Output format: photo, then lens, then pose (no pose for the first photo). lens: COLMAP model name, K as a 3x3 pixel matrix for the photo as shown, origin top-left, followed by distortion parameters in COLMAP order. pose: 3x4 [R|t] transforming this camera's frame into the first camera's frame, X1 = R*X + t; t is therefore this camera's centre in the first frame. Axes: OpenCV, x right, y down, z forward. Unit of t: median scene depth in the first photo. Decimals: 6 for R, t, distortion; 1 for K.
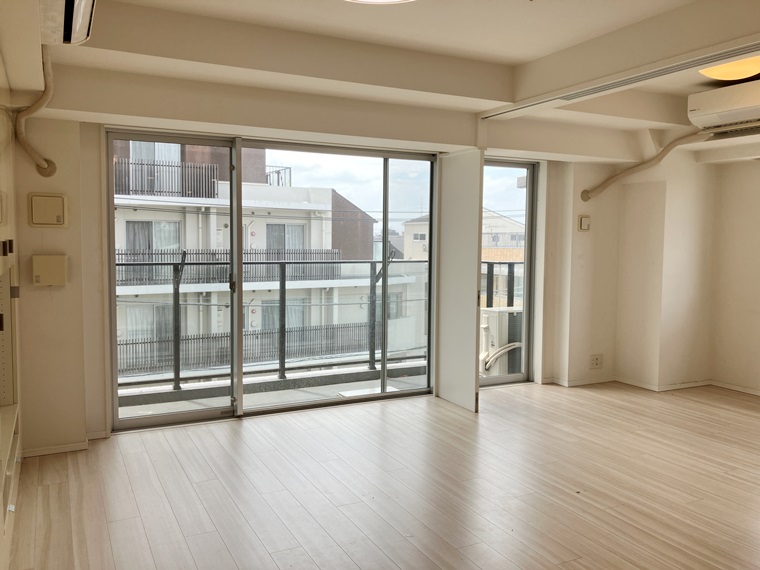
lens RADIAL K [[631.2, 0, 378.0], [0, 631.2, 284.2], [0, 0, 1]] dist [0.012372, 0.005195]
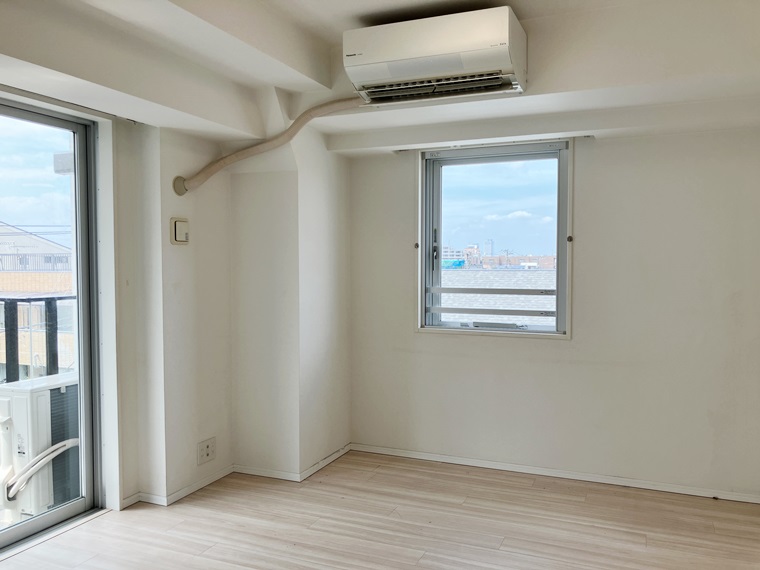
lens RADIAL K [[631.2, 0, 377.1], [0, 631.2, 288.1], [0, 0, 1]] dist [0.012372, 0.005195]
pose [[0.771836, -0.036779, 0.634757, 0.080528], [0.054830, 0.998457, -0.008819, -0.024994], [-0.633453, 0.041611, 0.772662, 0.396406]]
